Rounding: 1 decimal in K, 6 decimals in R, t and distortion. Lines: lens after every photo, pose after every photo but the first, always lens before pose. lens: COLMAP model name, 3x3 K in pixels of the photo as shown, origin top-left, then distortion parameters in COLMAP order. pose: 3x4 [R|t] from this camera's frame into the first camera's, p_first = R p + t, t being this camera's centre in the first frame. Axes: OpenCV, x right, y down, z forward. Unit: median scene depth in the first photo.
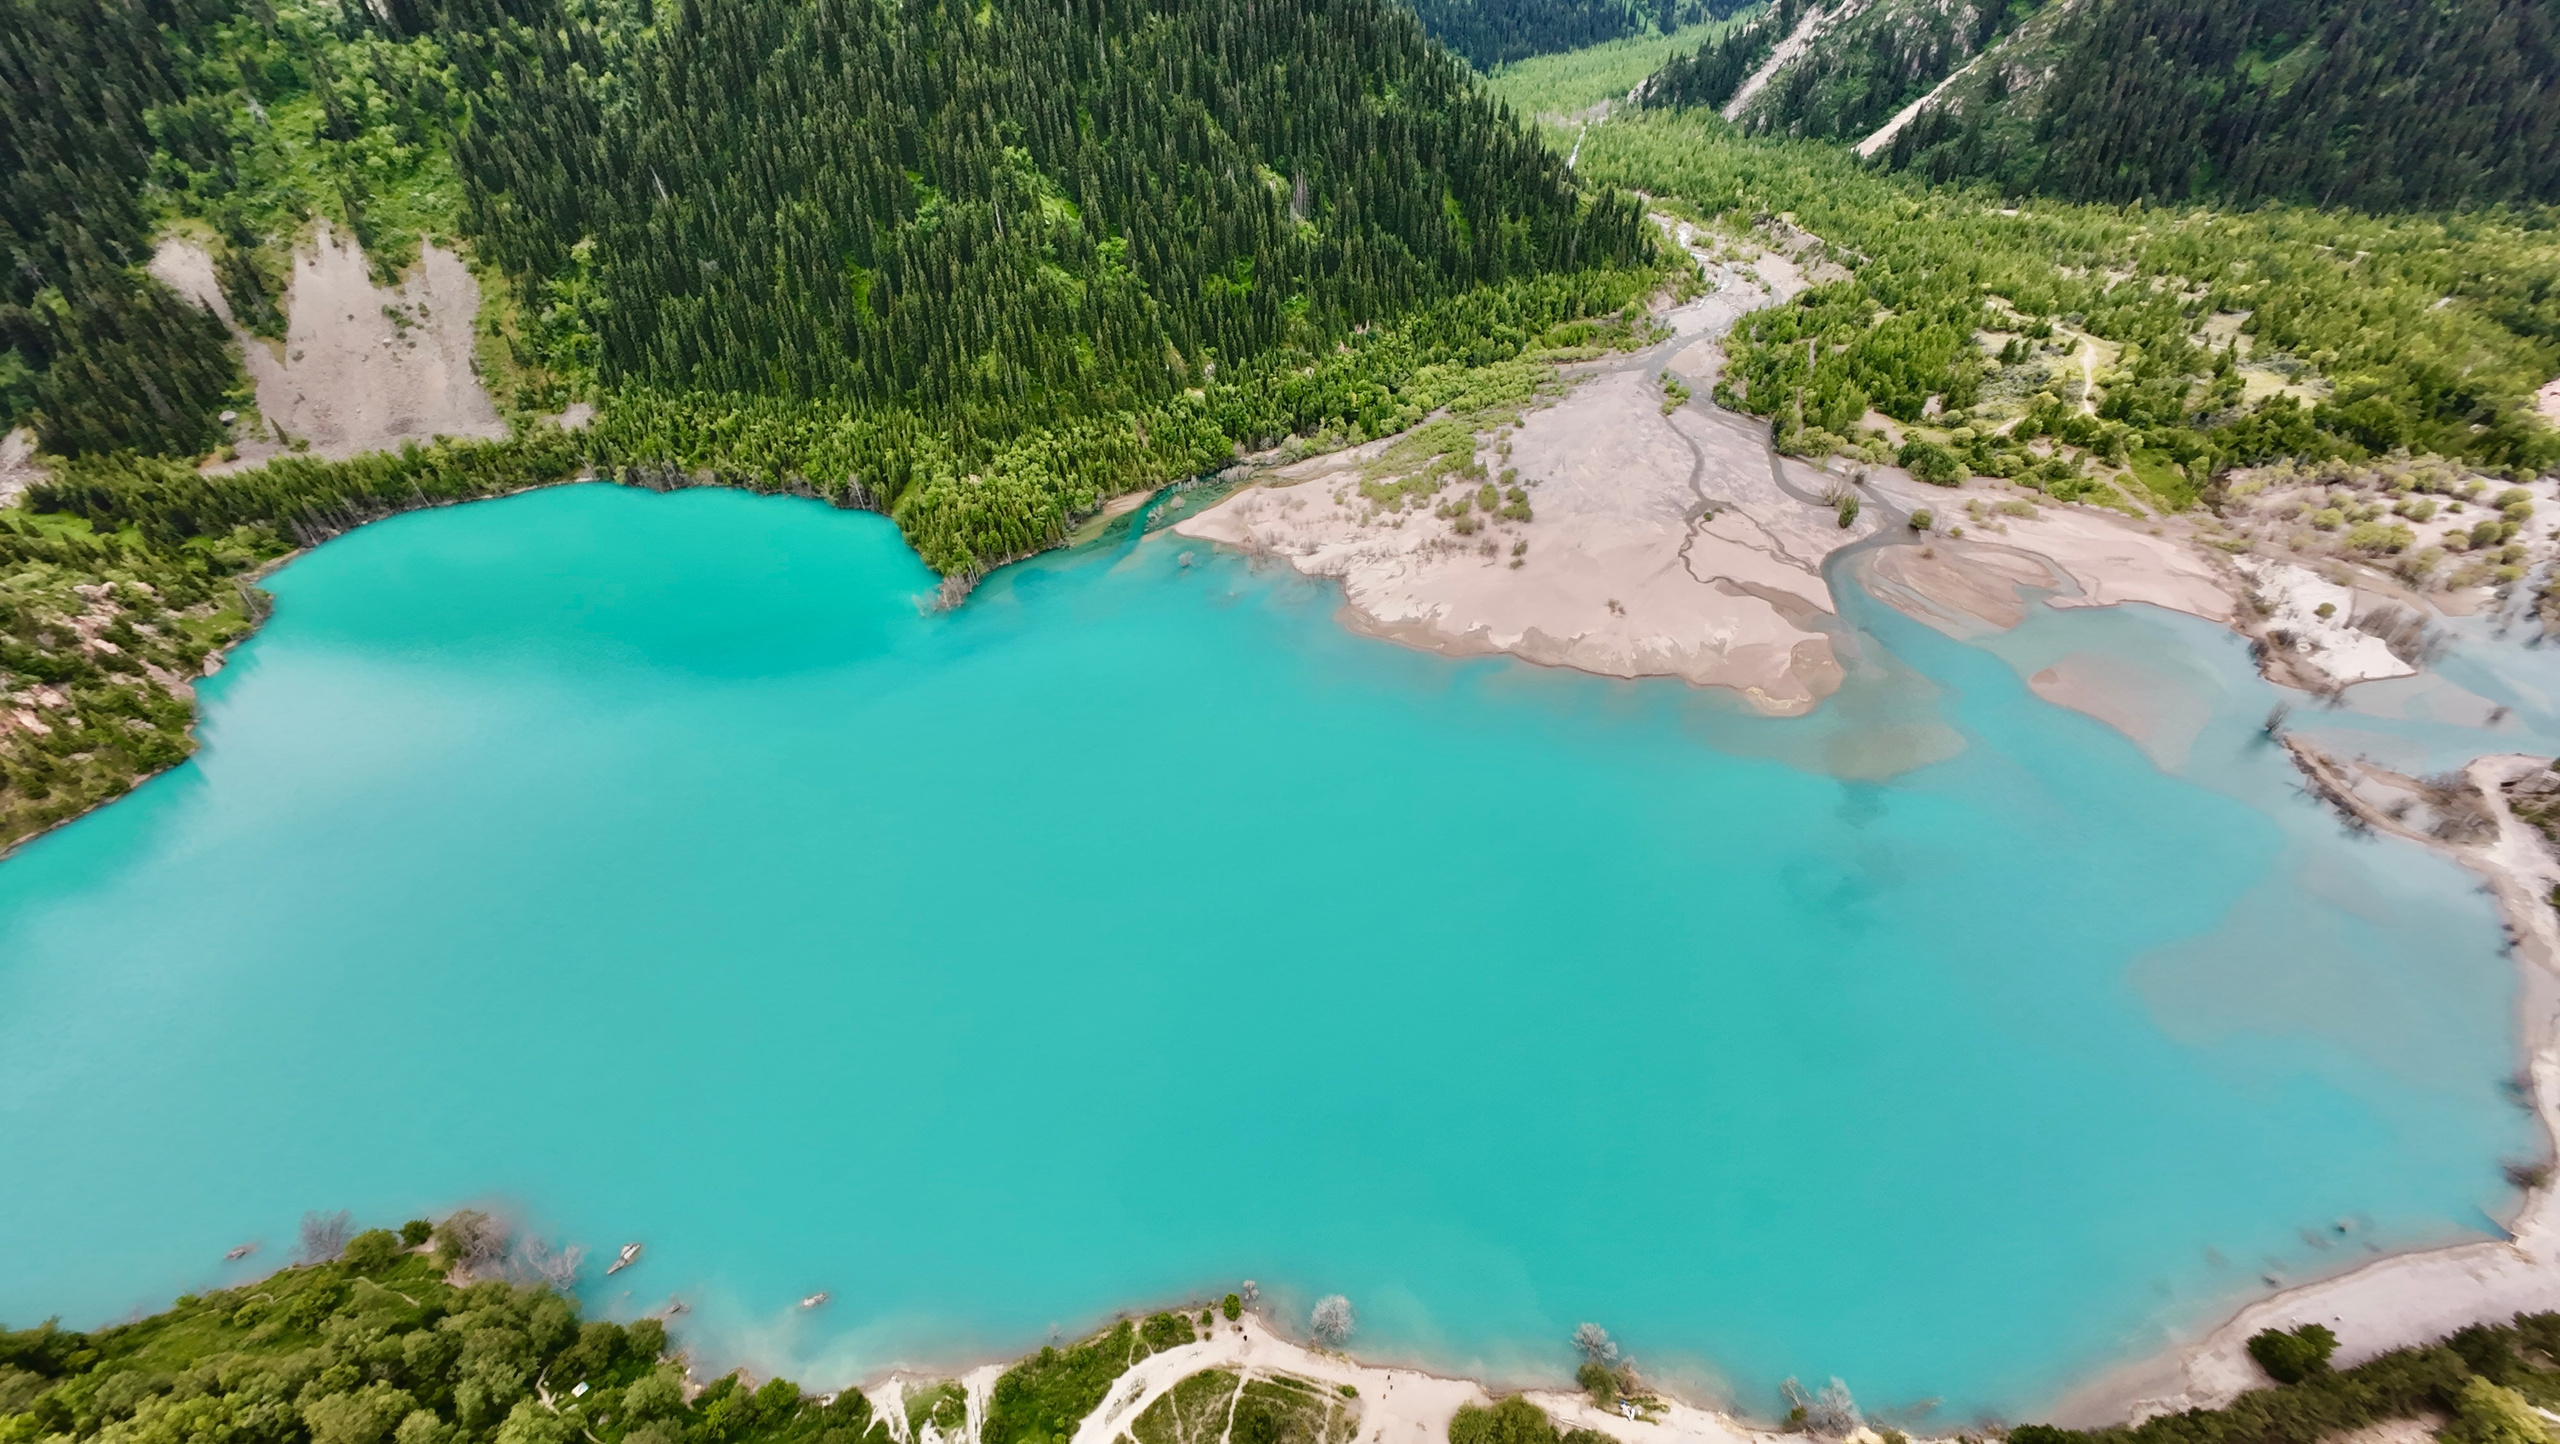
lens RADIAL K [[1023.5, 0, 1272.0], [0, 1023.5, 744.8], [0, 0, 1]] dist [-0.001898, 0.002019]
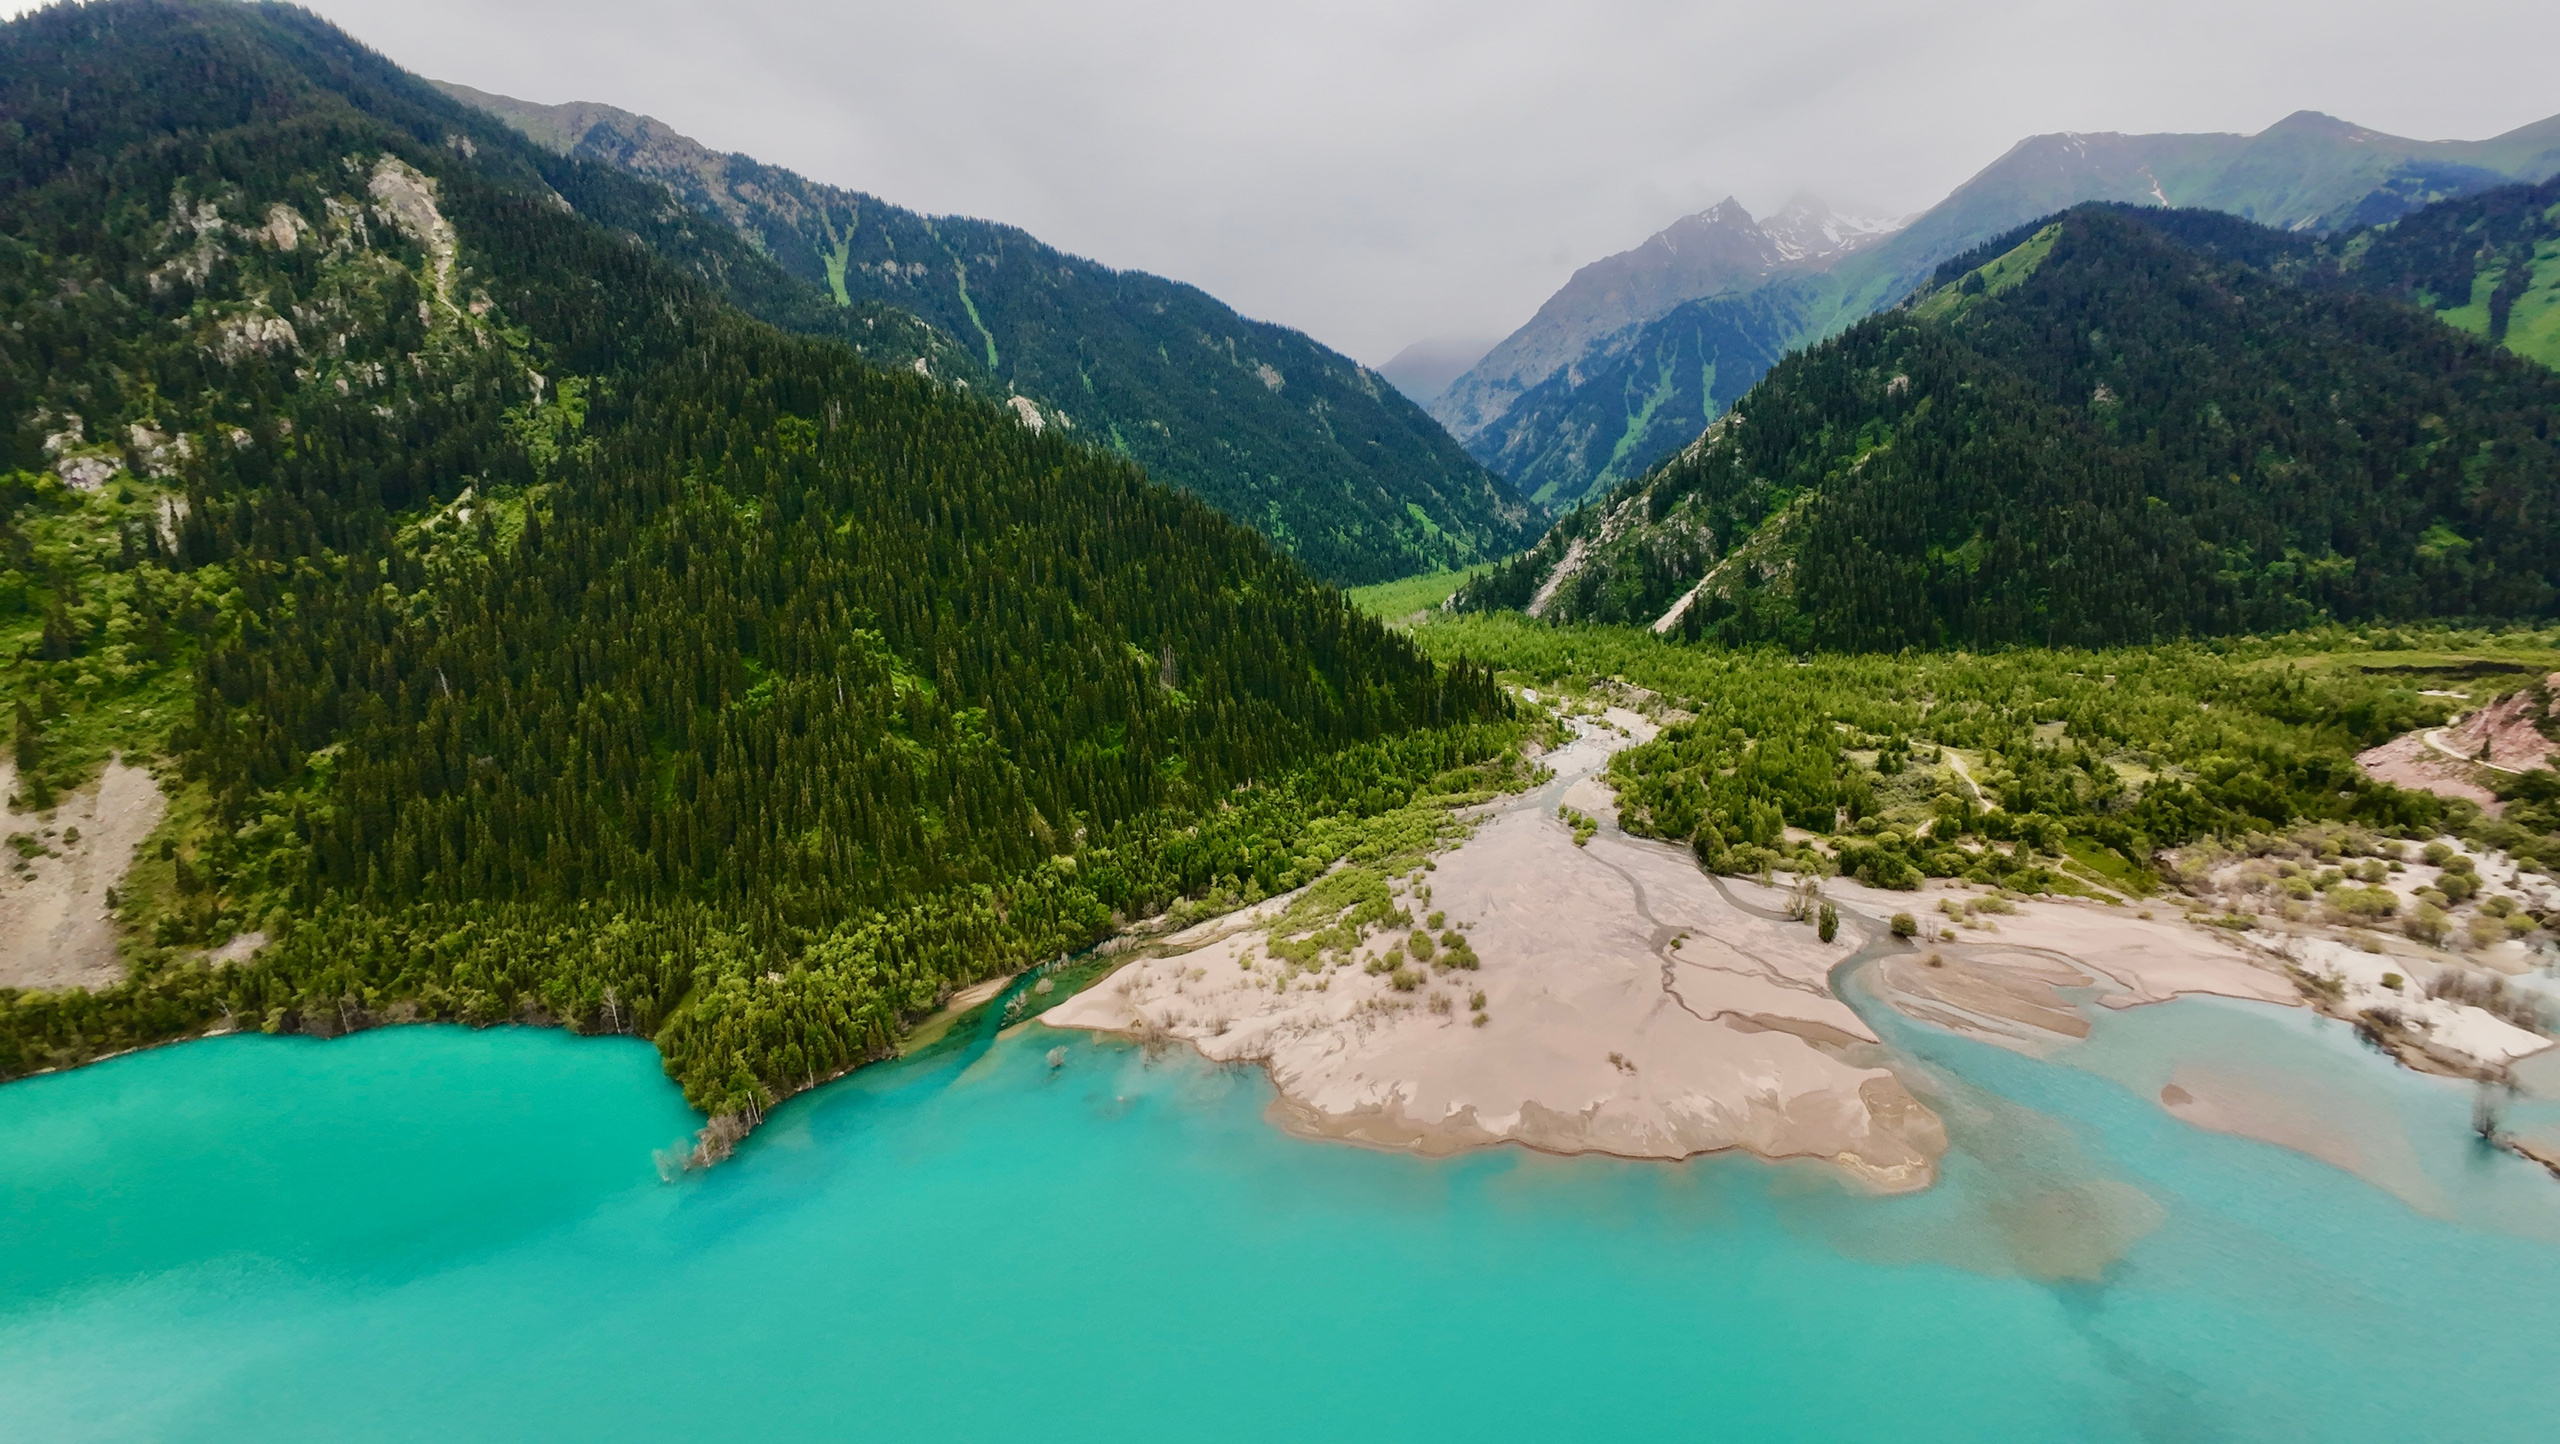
lens RADIAL K [[1023.5, 0, 1281.0], [0, 1023.5, 706.5], [0, 0, 1]] dist [-0.001898, 0.002019]
pose [[0.987090, -0.050734, 0.151919, -0.019188], [0.118235, 0.870659, -0.477465, -0.022148], [-0.108046, 0.489263, 0.865418, 0.170491]]
